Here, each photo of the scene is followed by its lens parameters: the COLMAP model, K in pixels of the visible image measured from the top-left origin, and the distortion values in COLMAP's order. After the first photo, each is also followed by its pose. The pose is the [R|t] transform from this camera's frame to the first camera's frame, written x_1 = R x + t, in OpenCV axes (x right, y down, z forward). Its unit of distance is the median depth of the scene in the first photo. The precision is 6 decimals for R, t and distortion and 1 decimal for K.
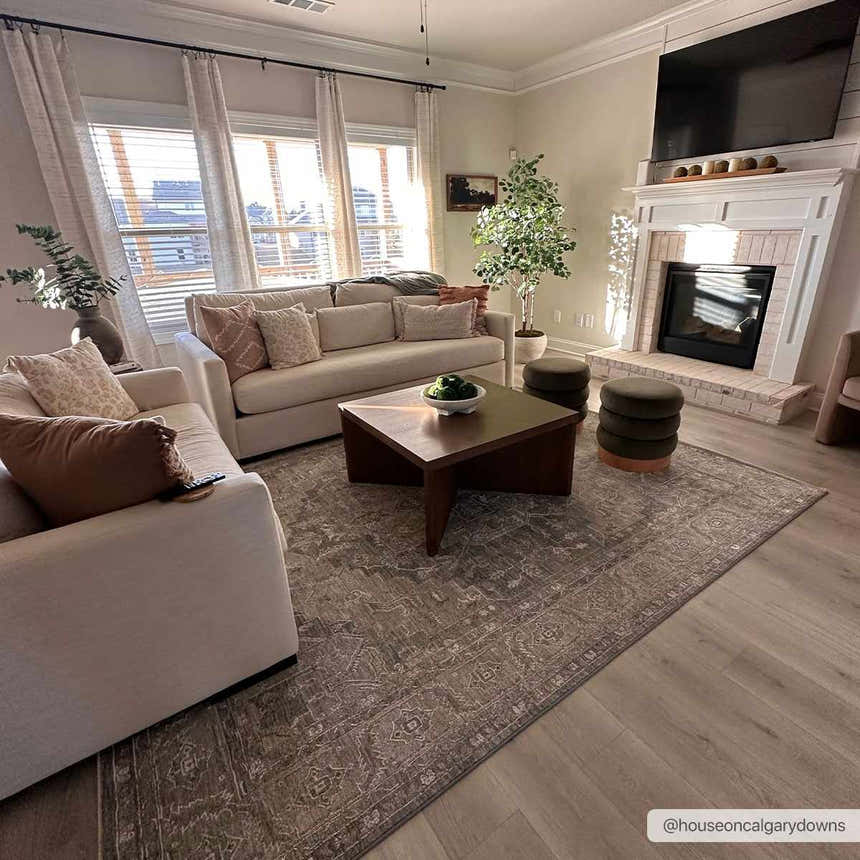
lens RADIAL K [[477.6, 0, 452.6], [0, 477.6, 434.0], [0, 0, 1]] dist [-0.000538, 0.002439]
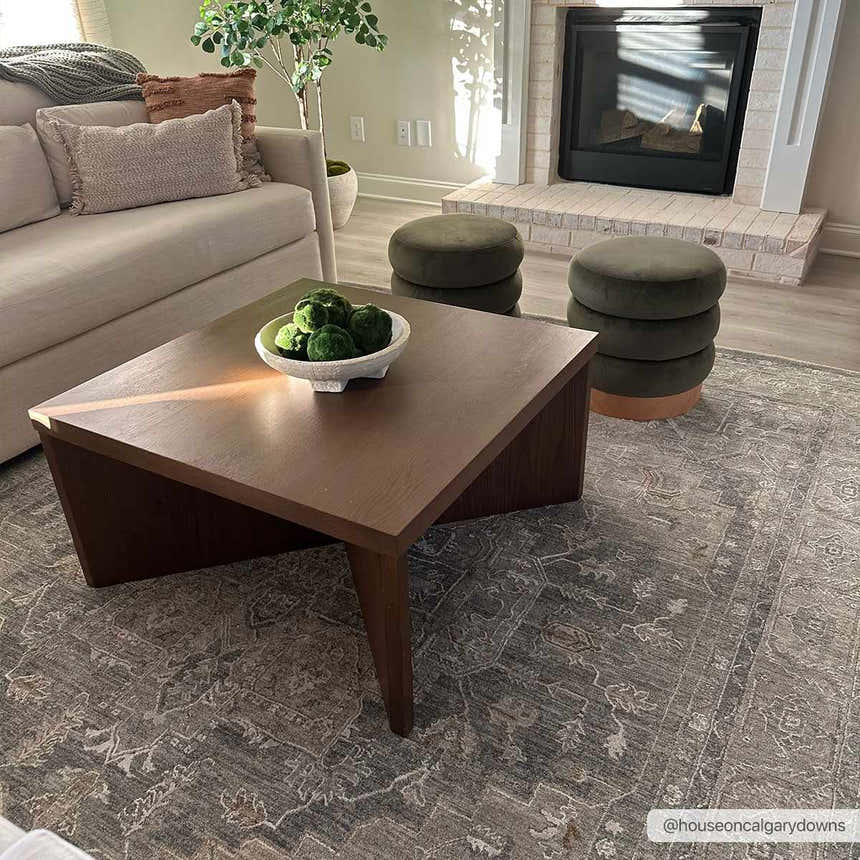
lens RADIAL K [[803.3, 0, 429.8], [0, 803.3, 432.3], [0, 0, 1]] dist [0.026607, 0.000000]
pose [[0.912587, -0.209616, 0.351064, -0.149877], [0.167141, 0.974826, 0.147574, -0.073174], [-0.373160, -0.075997, 0.924649, 0.239758]]
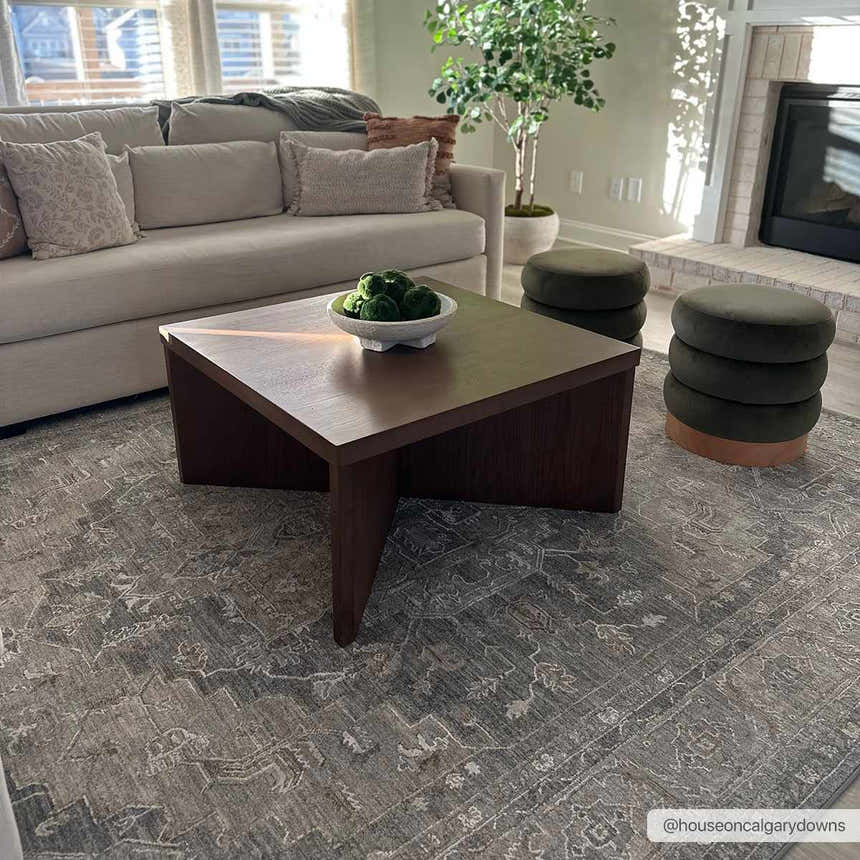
lens RADIAL K [[803.3, 0, 430.4], [0, 803.3, 366.3], [0, 0, 1]] dist [0.026607, 0.000000]
pose [[0.998510, 0.010047, 0.053644, -0.002469], [-0.008425, 0.999503, -0.030374, 0.001329], [-0.053923, 0.029876, 0.998098, 0.127116]]
